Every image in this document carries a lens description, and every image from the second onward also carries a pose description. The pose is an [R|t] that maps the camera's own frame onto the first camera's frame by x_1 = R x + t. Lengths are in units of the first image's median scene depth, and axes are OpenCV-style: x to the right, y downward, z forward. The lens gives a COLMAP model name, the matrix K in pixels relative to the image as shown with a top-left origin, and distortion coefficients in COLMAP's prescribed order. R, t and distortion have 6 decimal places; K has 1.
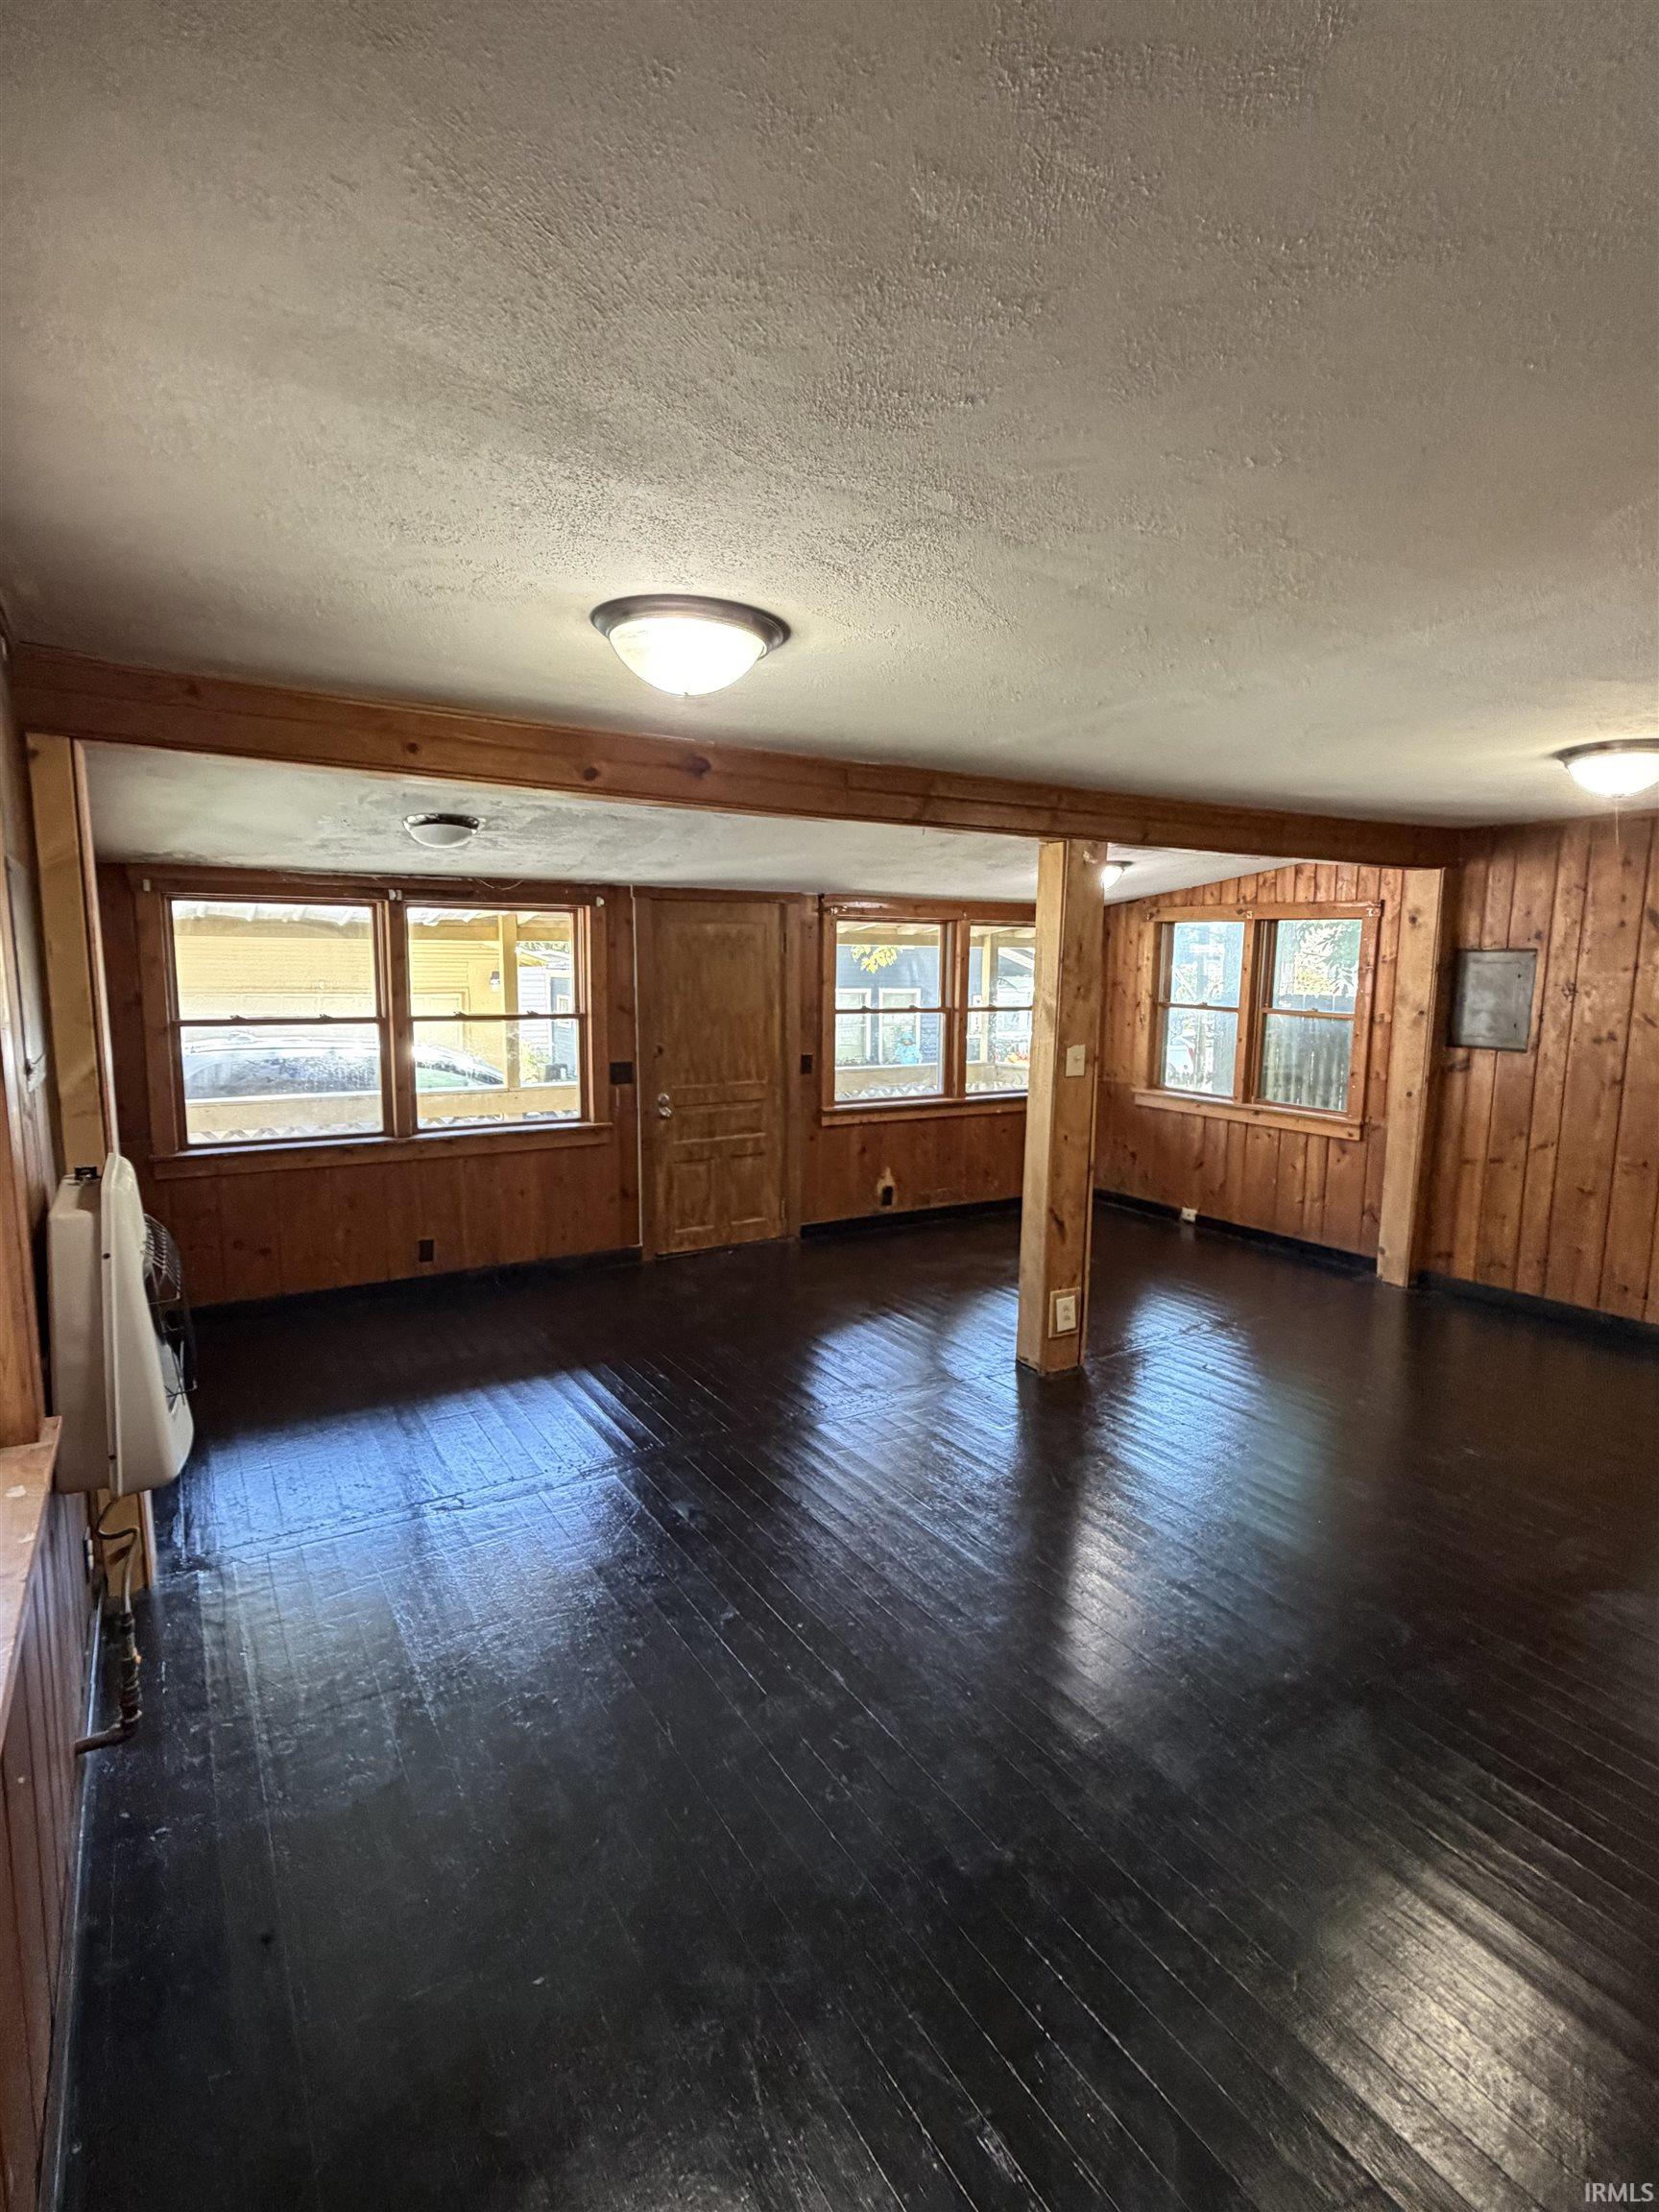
lens RADIAL K [[1101.9, 0, 828.2], [0, 1101.9, 1108.7], [0, 0, 1]] dist [0.000202, 0.000107]
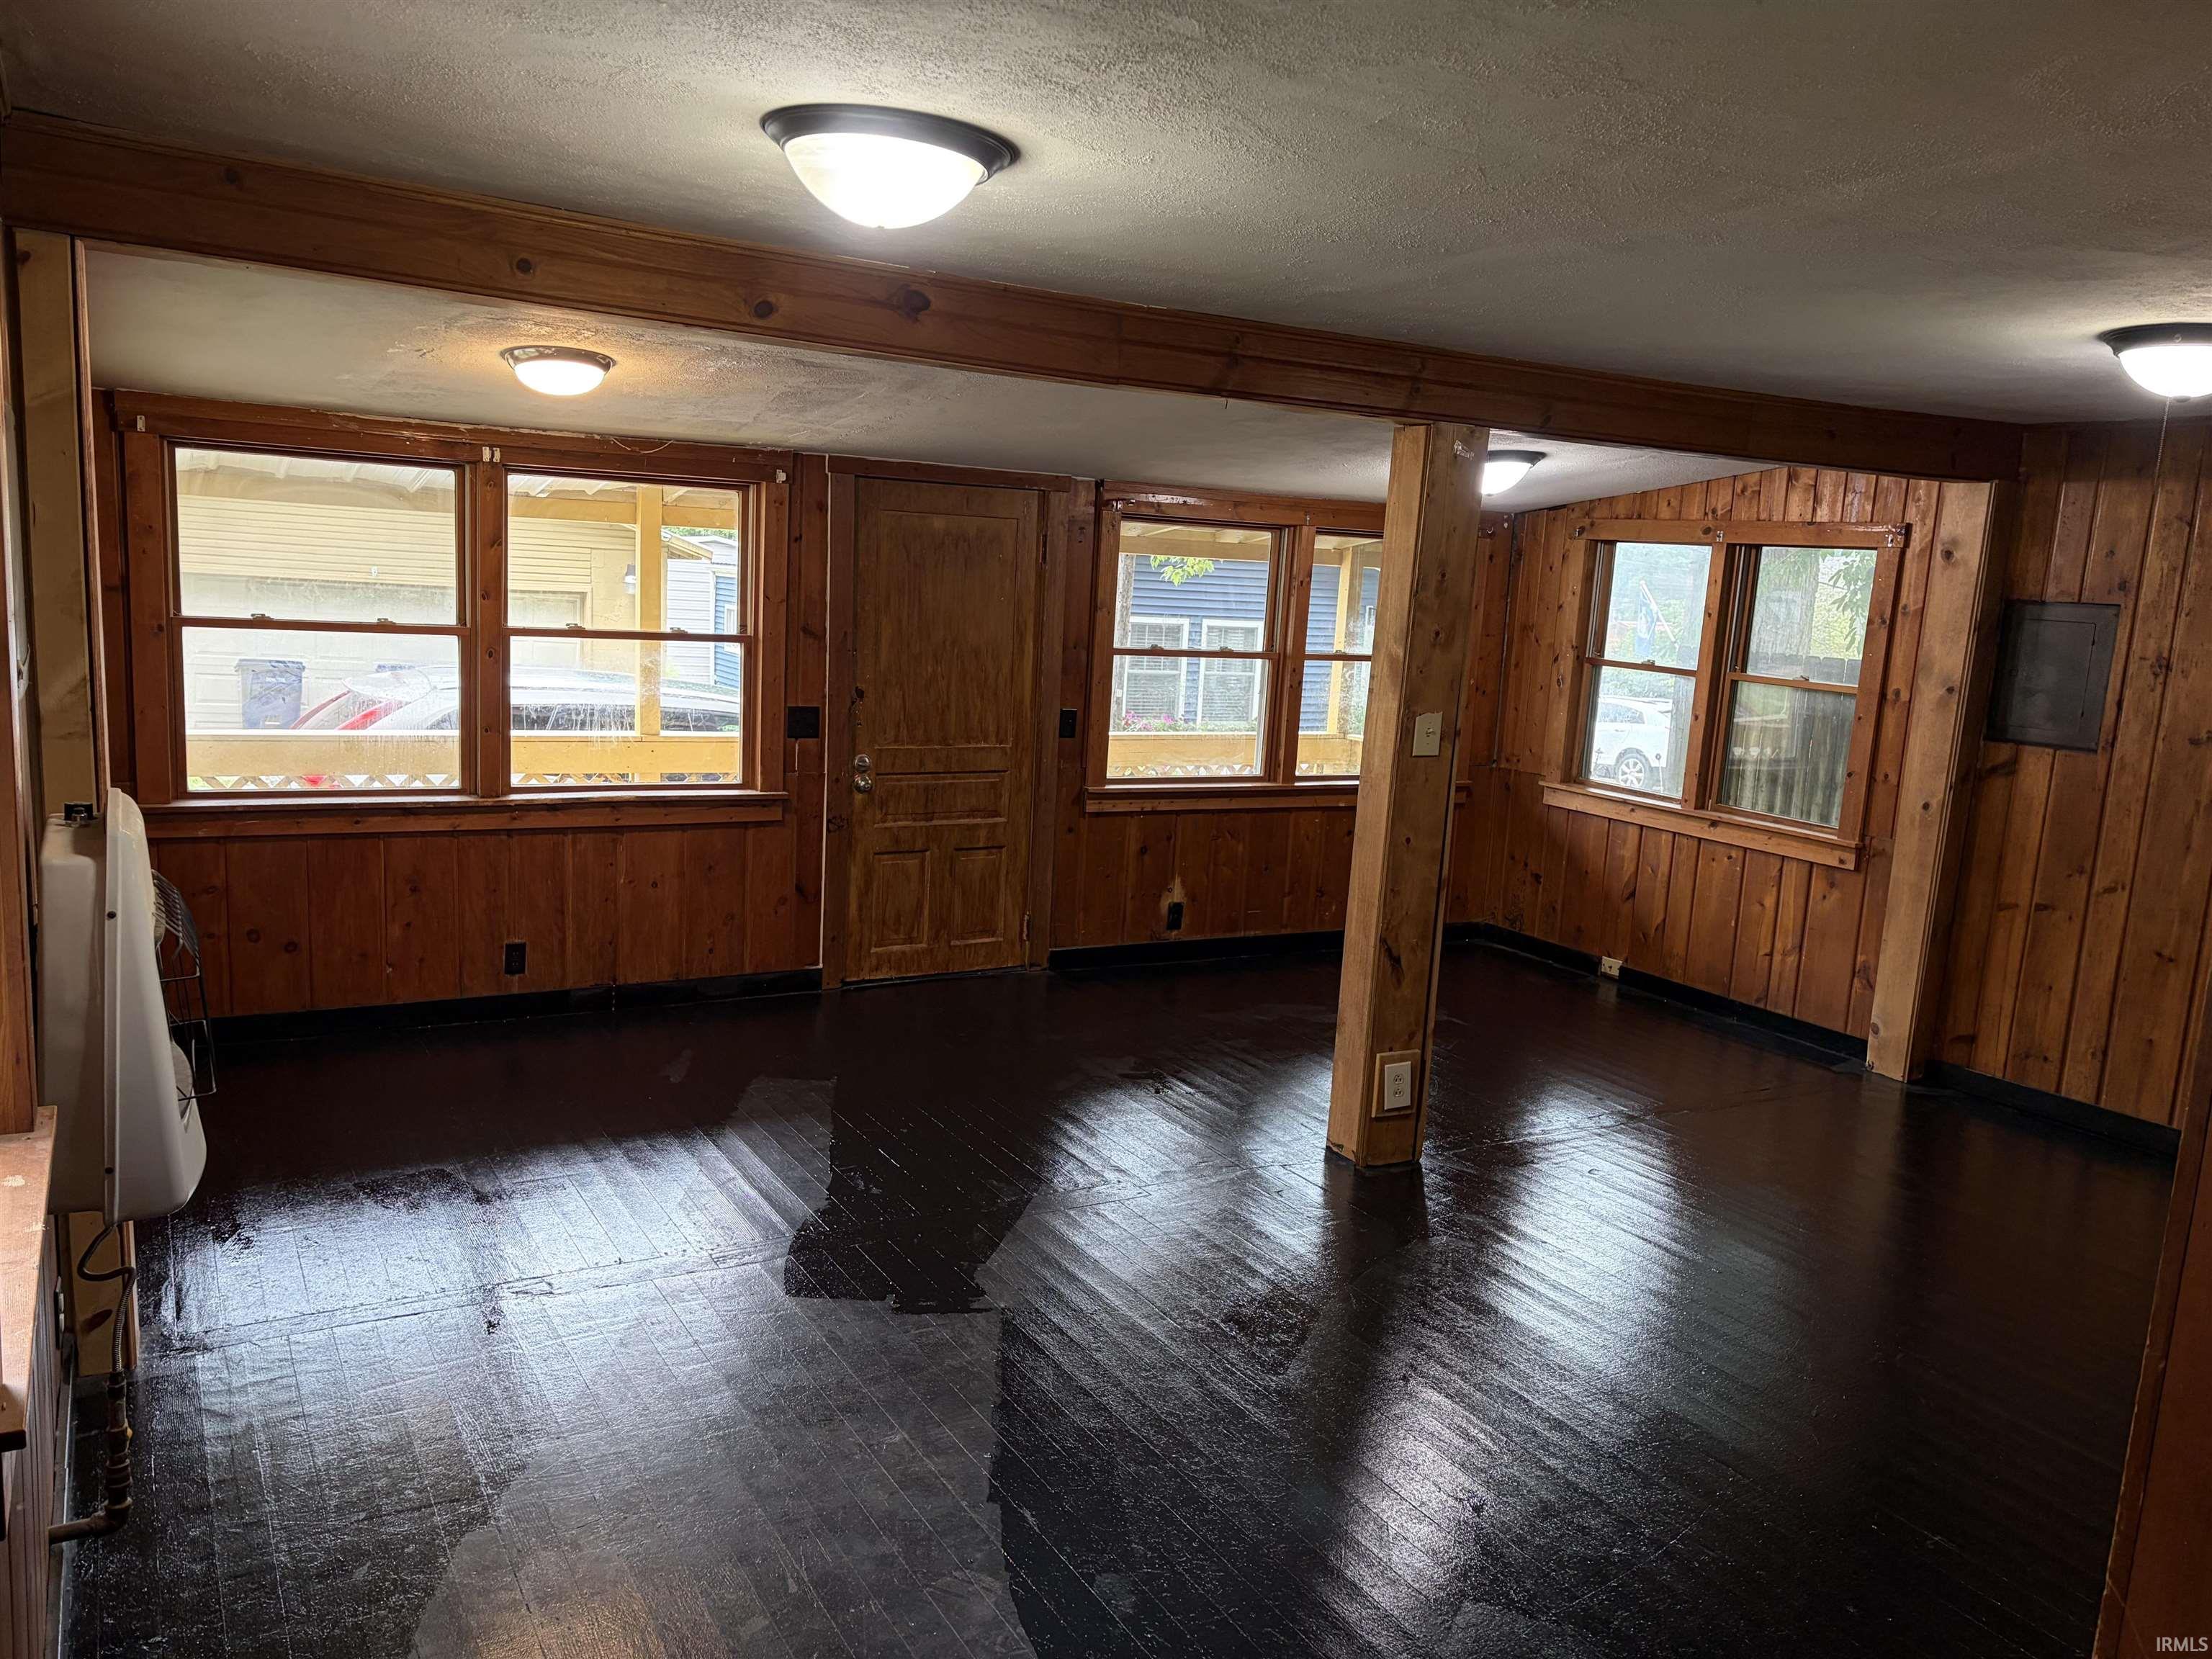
lens RADIAL K [[1663.3, 0, 1103.8], [0, 1663.3, 841.3], [0, 0, 1]] dist [0.062372, -0.065314]
pose [[0.998689, 0.049265, -0.013867, 0.025193], [-0.048859, 0.998407, 0.028232, 0.004425], [0.015235, -0.027518, 0.999505, -0.071500]]
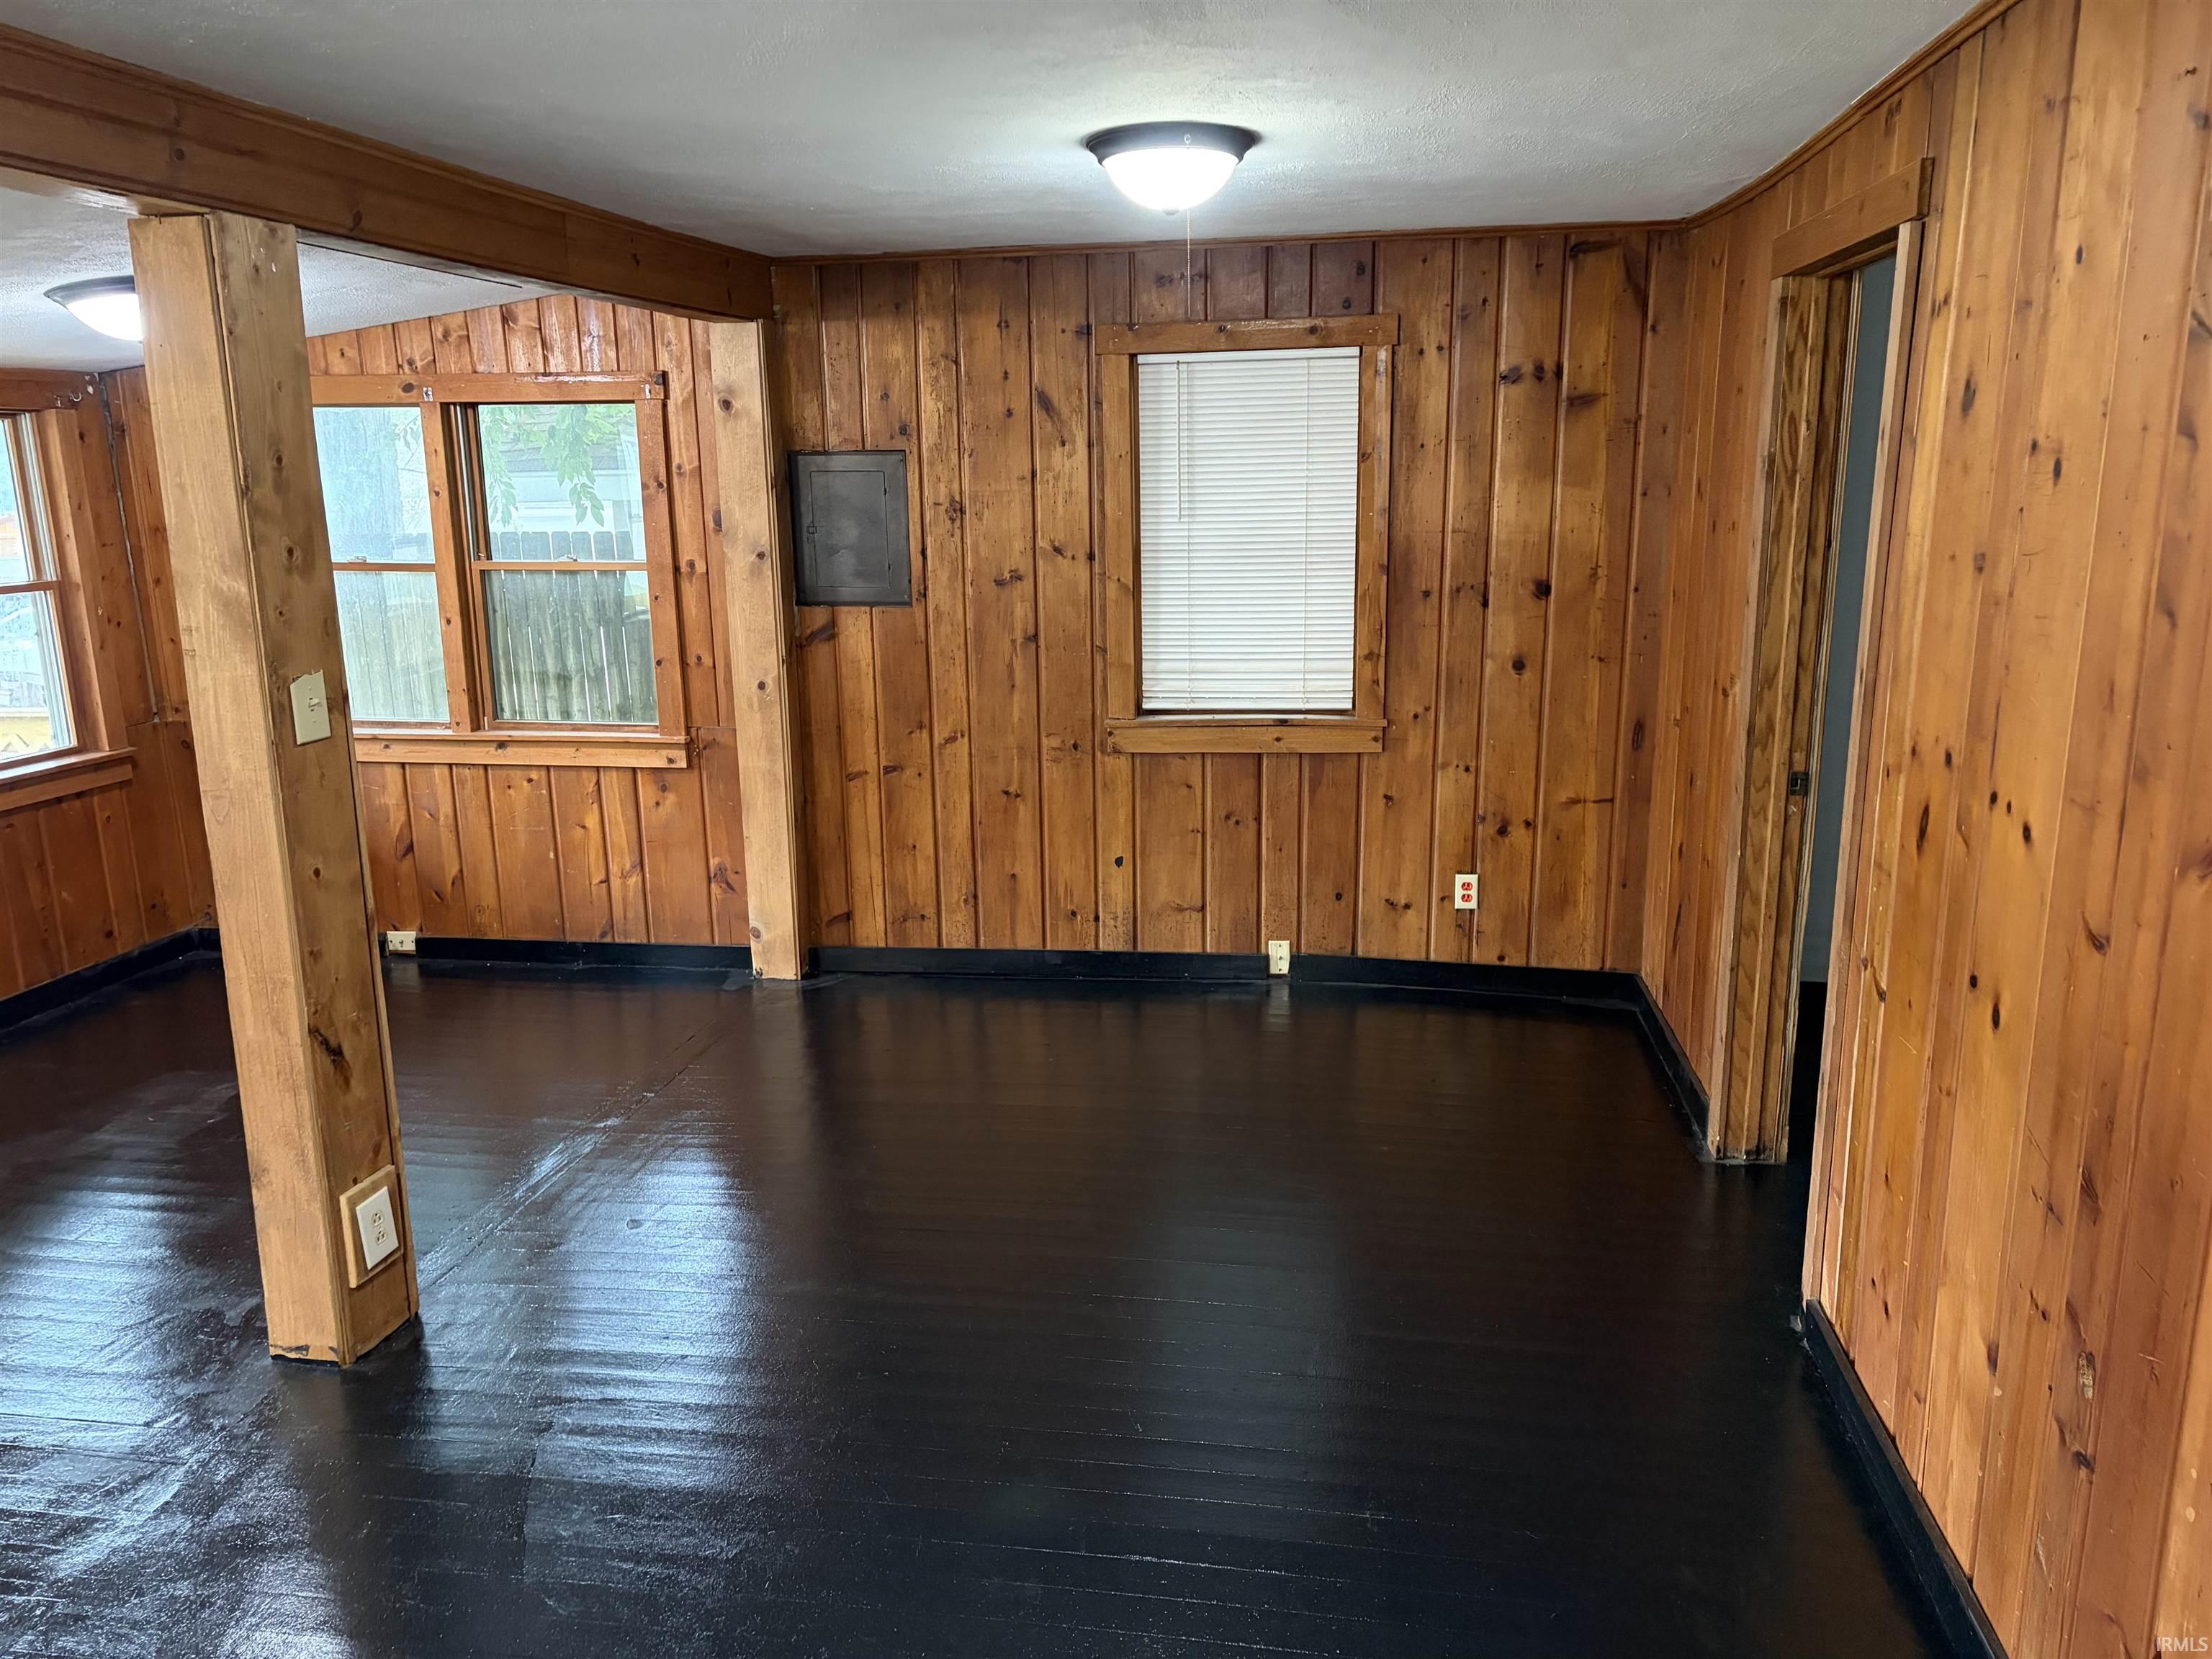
lens RADIAL K [[1663.3, 0, 1103.8], [0, 1663.3, 841.3], [0, 0, 1]] dist [0.062372, -0.065314]
pose [[0.655051, -0.188213, 0.731768, -0.067762], [0.126513, 0.982127, 0.139357, -0.034902], [-0.744918, 0.001293, 0.667155, 0.213732]]
